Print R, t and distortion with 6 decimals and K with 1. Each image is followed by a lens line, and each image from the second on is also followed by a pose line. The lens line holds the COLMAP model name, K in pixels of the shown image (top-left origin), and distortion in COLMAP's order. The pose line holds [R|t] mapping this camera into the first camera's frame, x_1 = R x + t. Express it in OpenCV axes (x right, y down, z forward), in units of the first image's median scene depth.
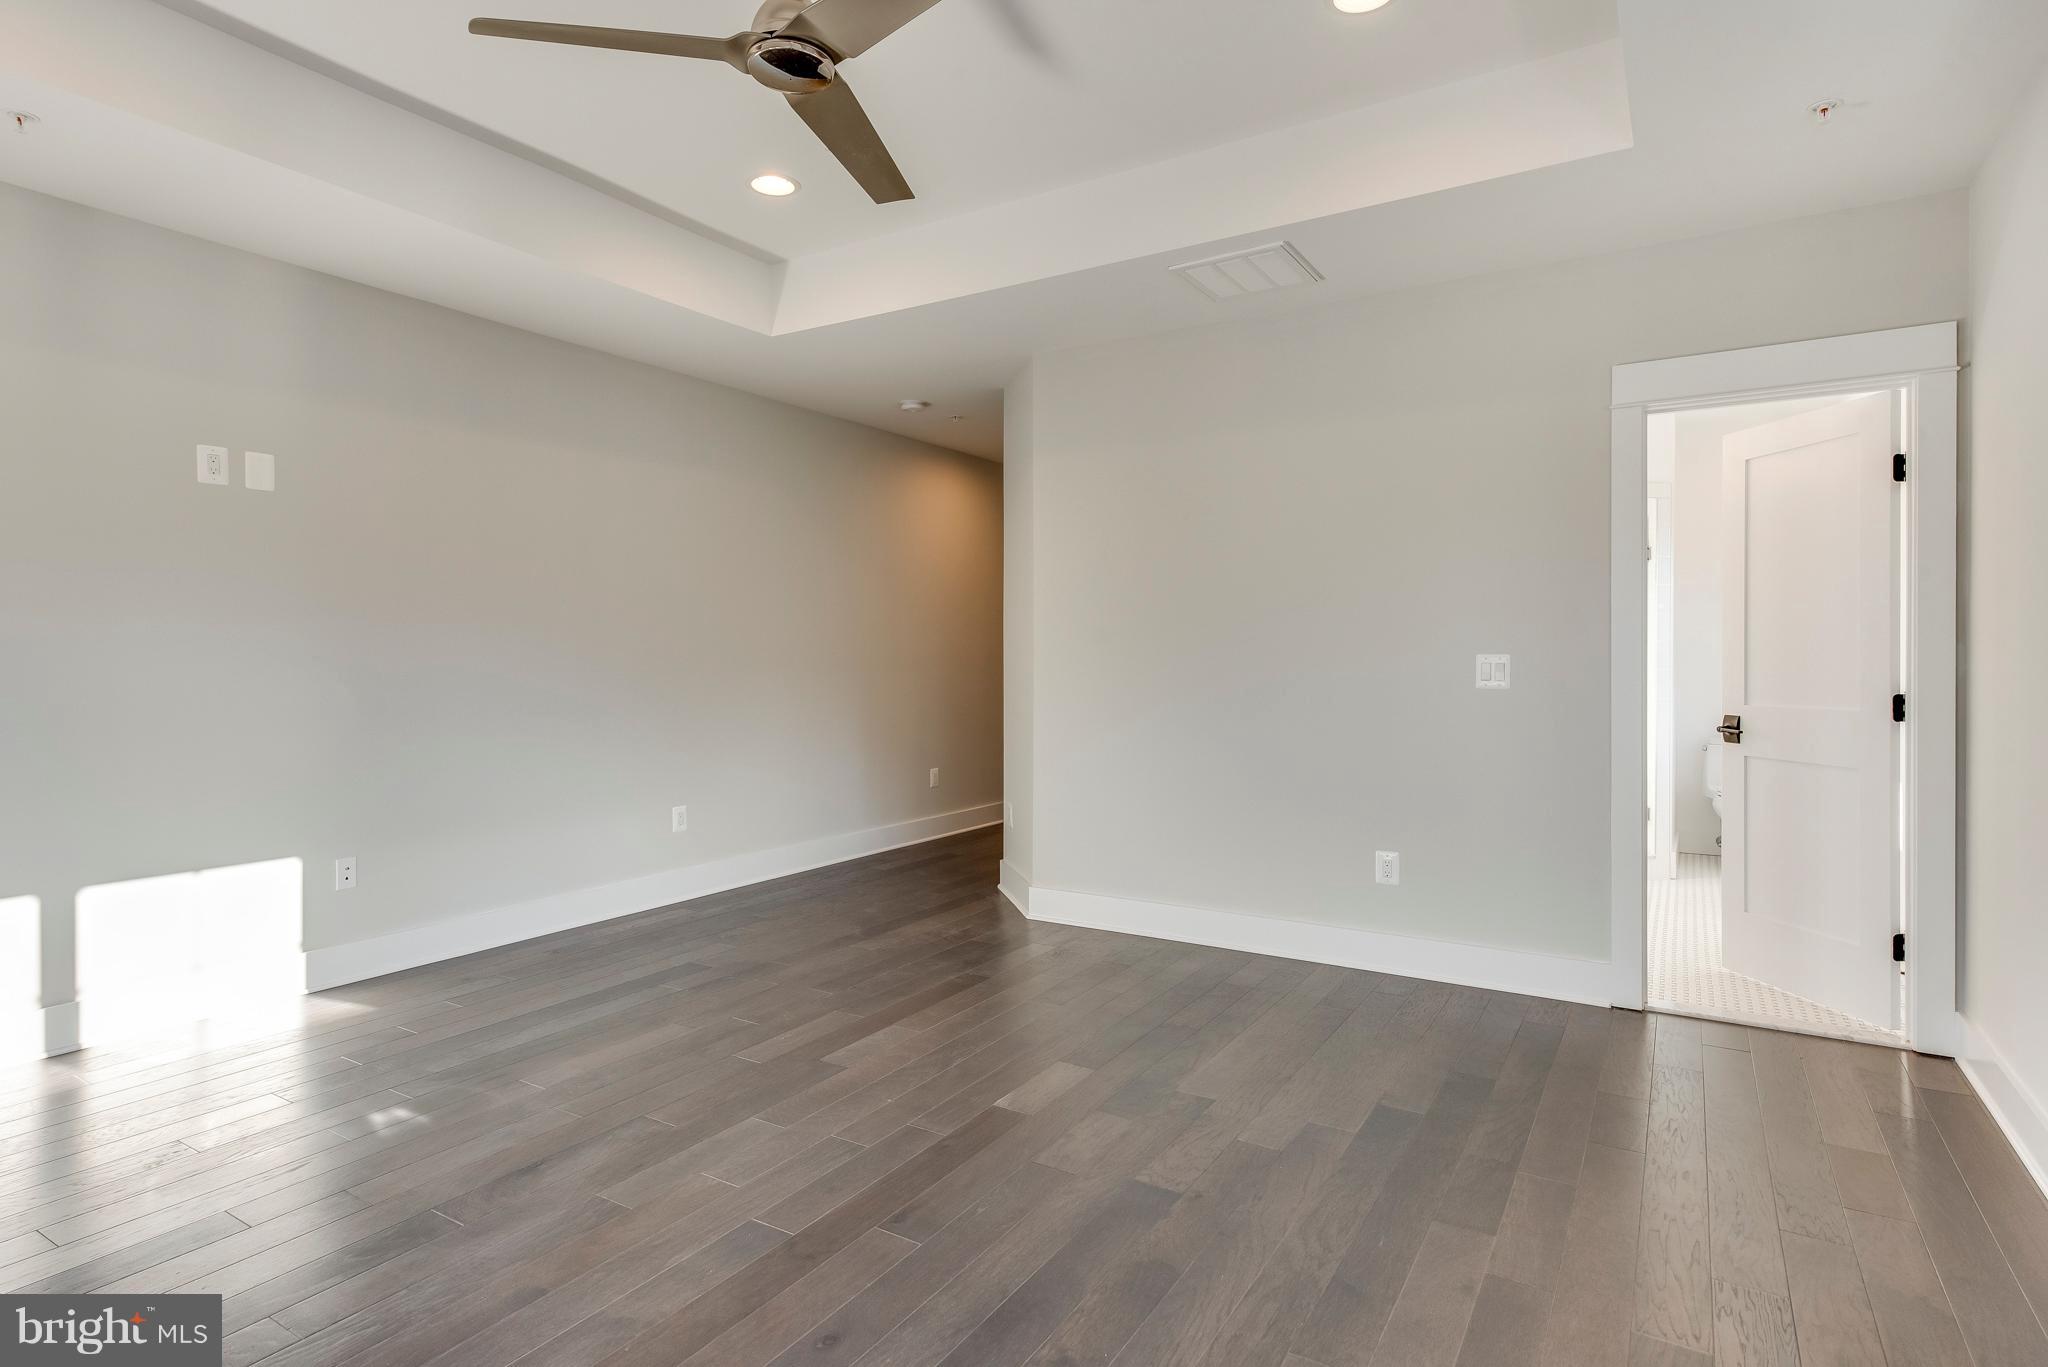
lens RADIAL K [[1060.0, 0, 1024.7], [0, 1060.0, 663.2], [0, 0, 1]] dist [0.004874, -0.000113]
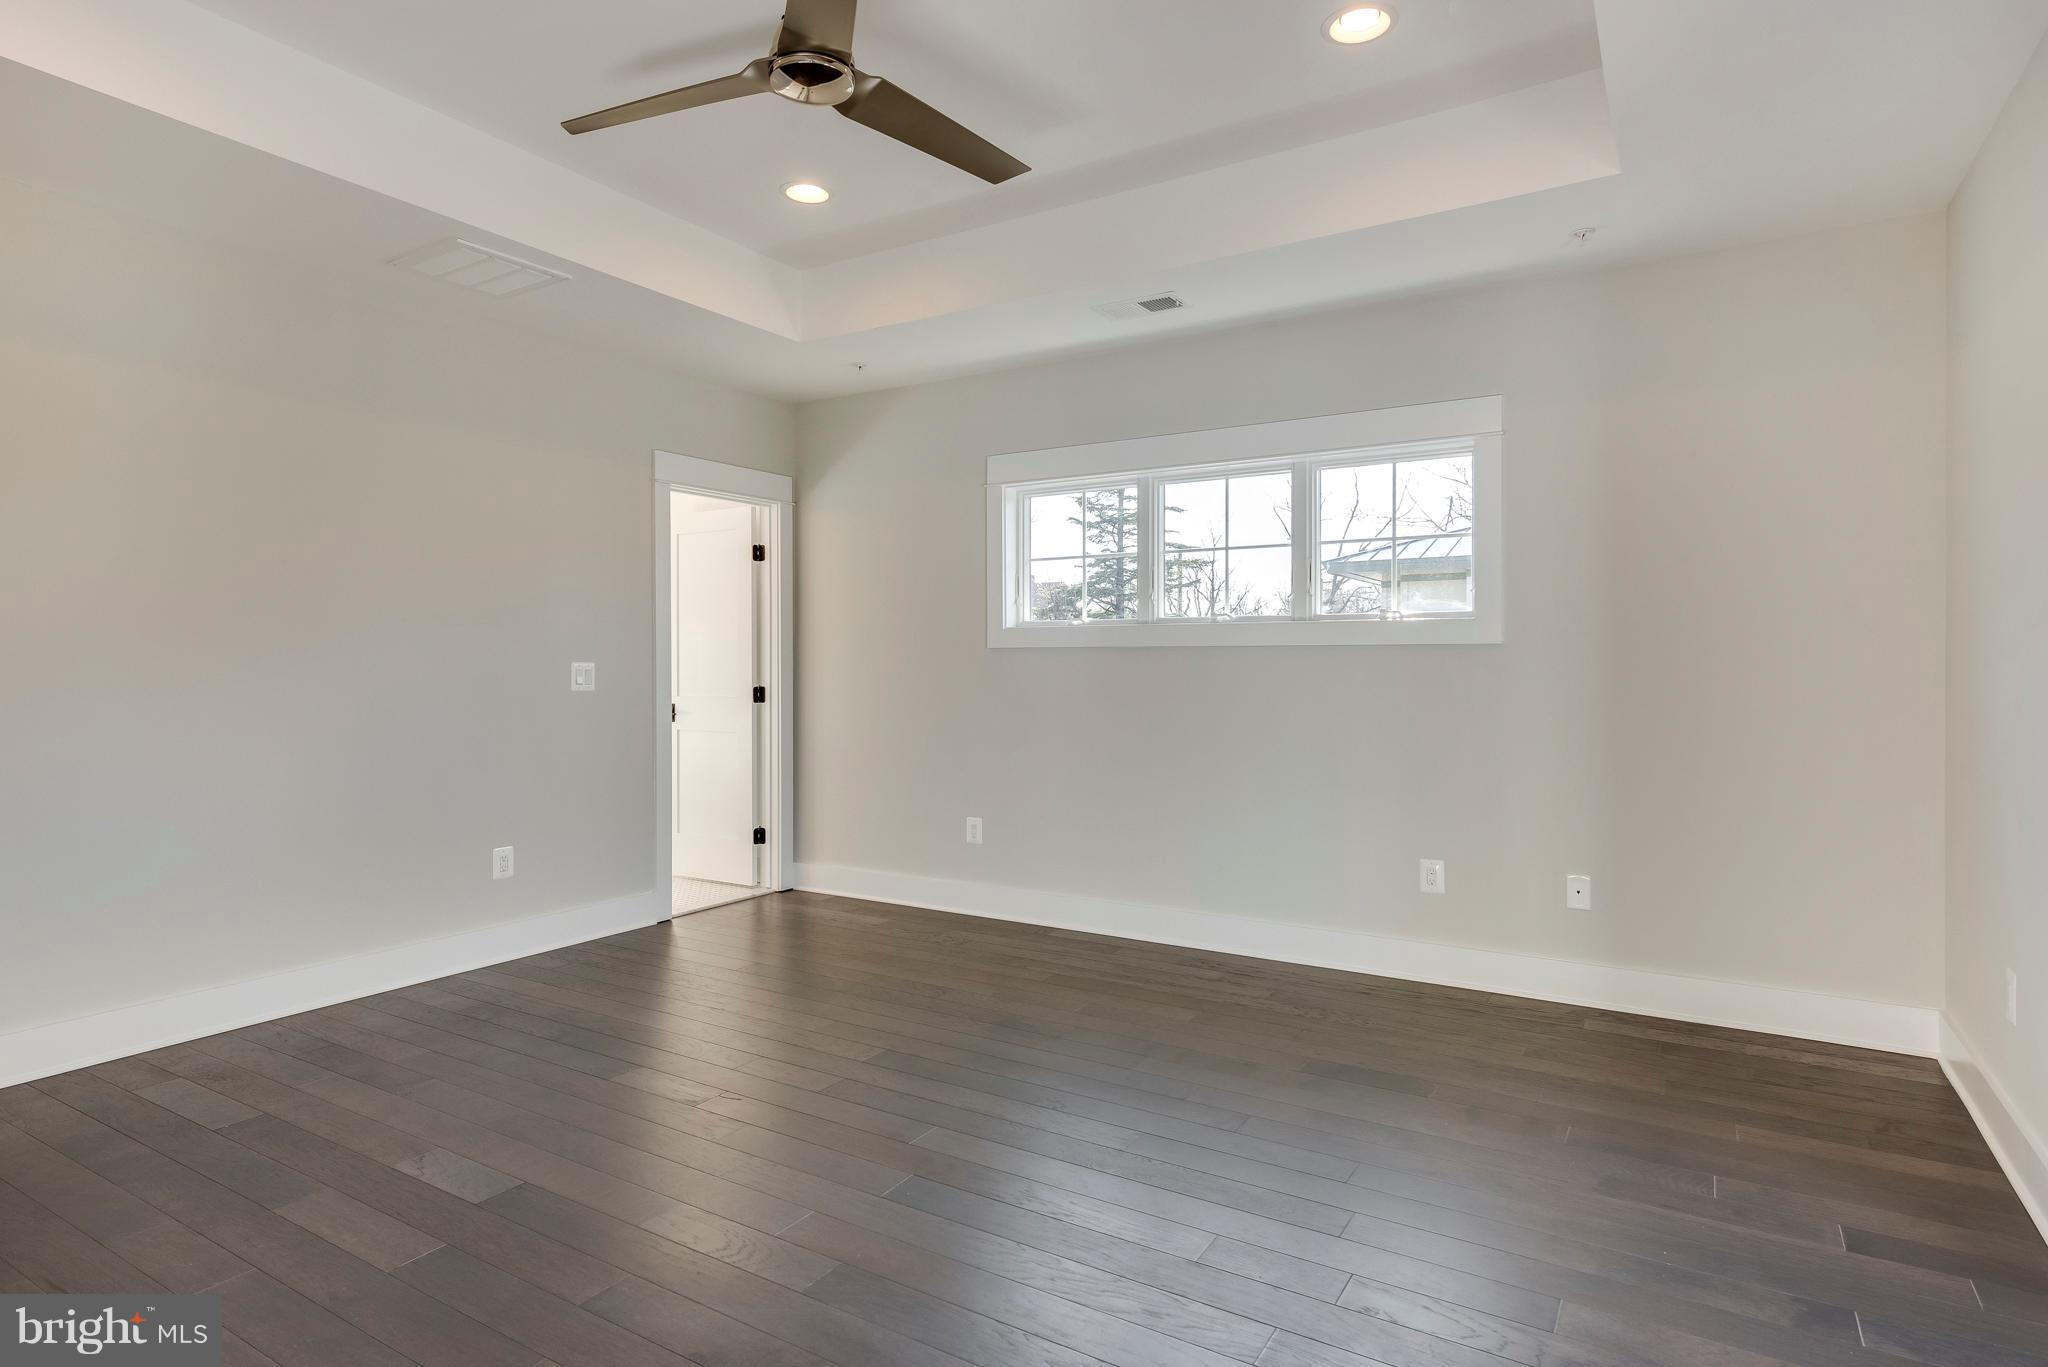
lens RADIAL K [[1082.8, 0, 1026.5], [0, 1082.8, 663.3], [0, 0, 1]] dist [0.004471, 0.000449]
pose [[-0.000185, 0.001161, 0.999999, -0.916129], [0.002756, 0.999996, -0.001160, -0.005143], [-0.999996, 0.002756, -0.000188, 0.583011]]
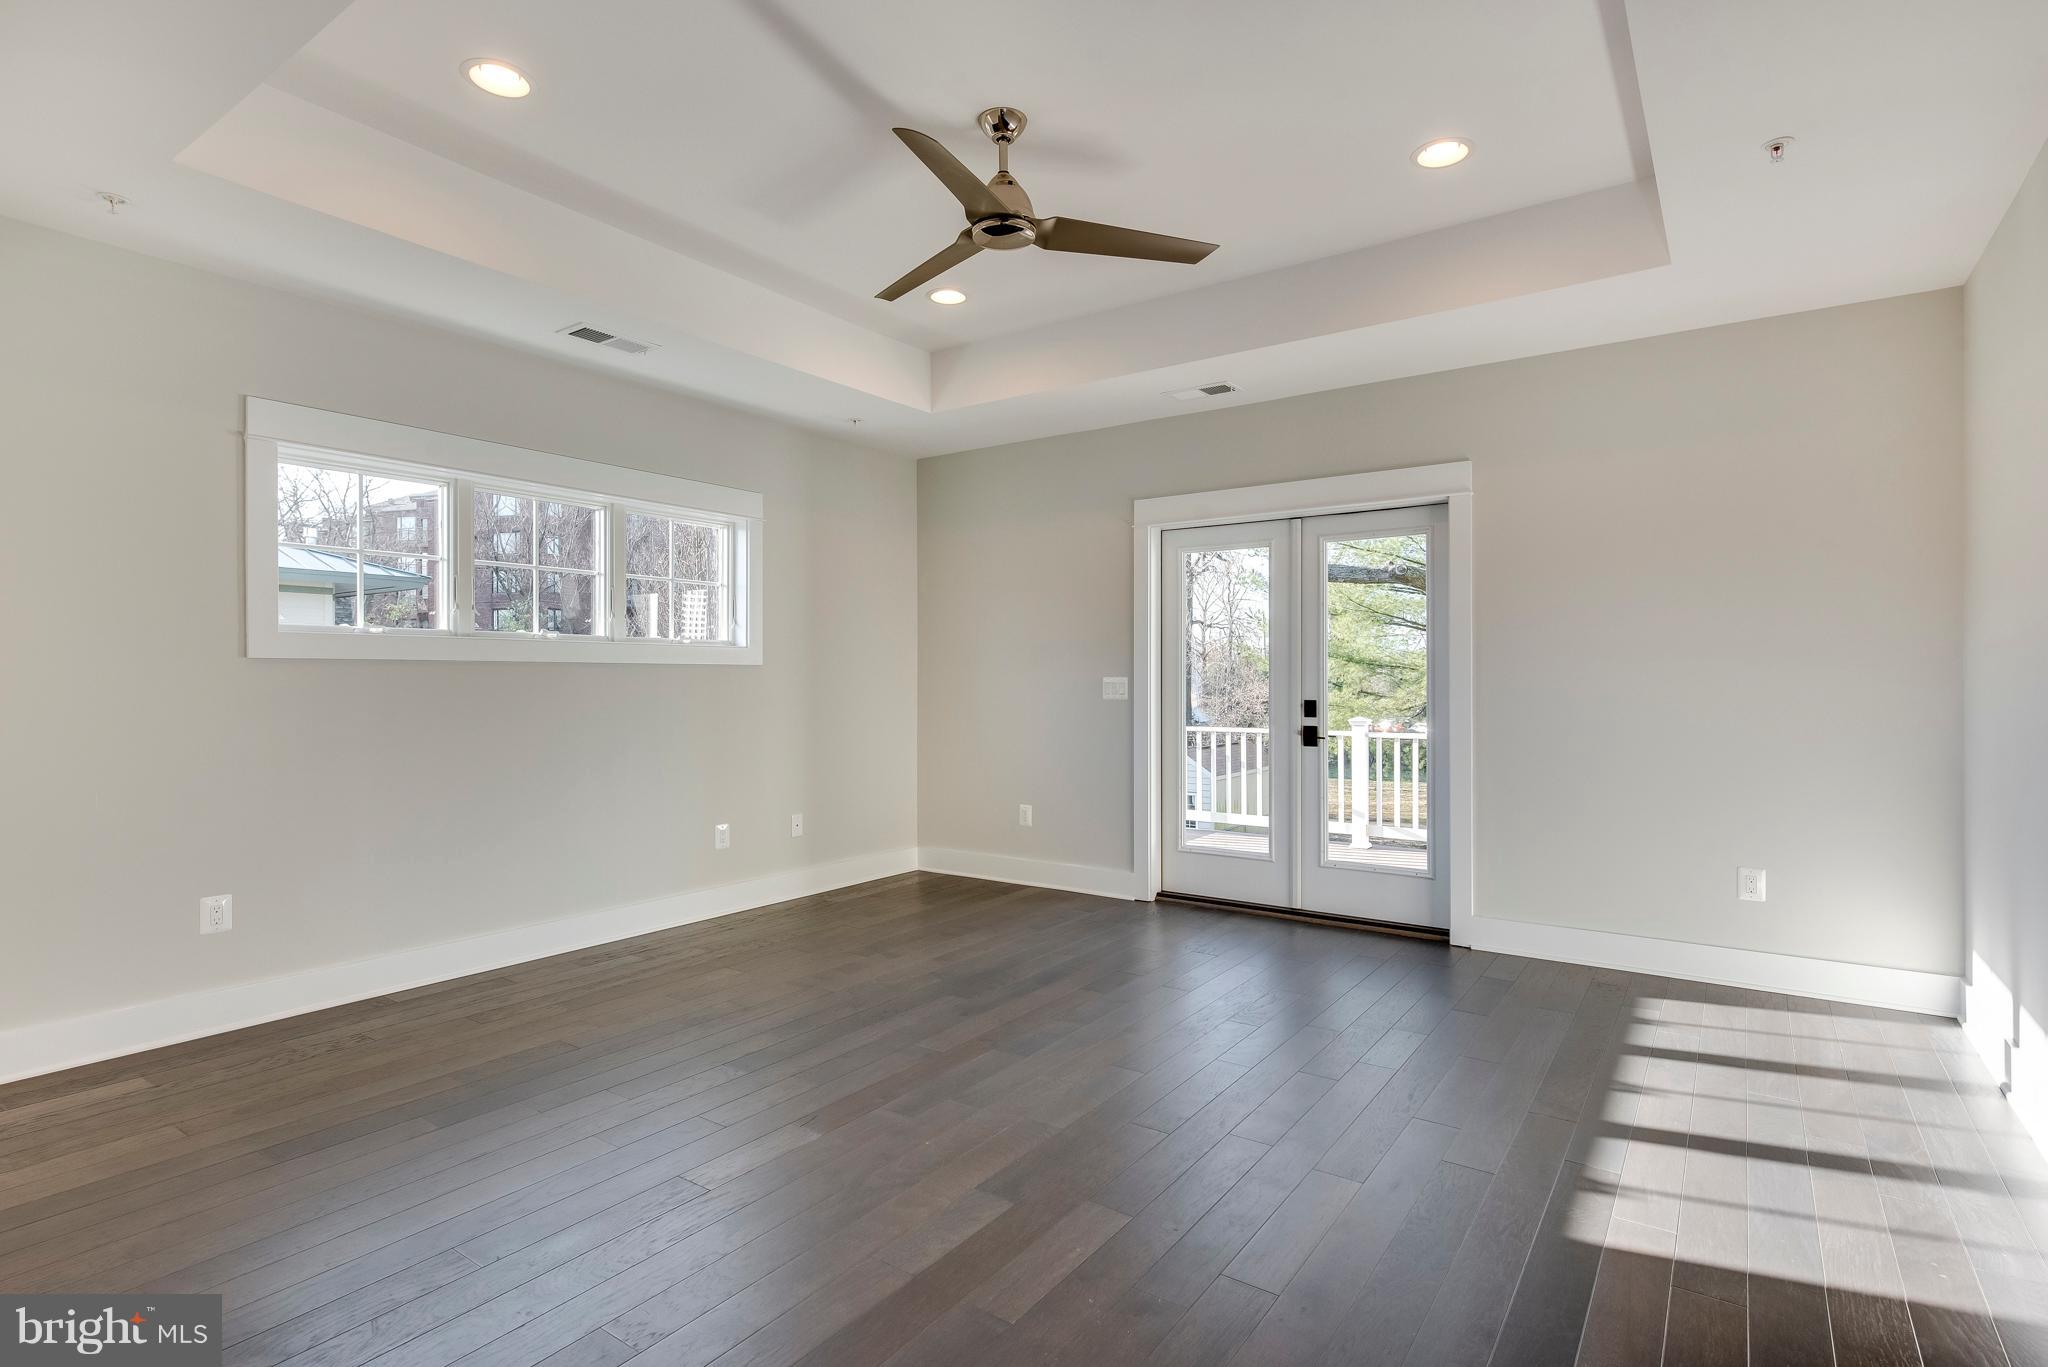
lens RADIAL K [[1008.3, 0, 1028.4], [0, 1008.3, 677.3], [0, 0, 1]] dist [0.005363, -0.000127]
pose [[-0.998161, 0.001701, 0.060594, -0.238261], [0.001772, 0.999998, 0.001126, -0.007875], [-0.060592, 0.001231, -0.998162, 1.650031]]
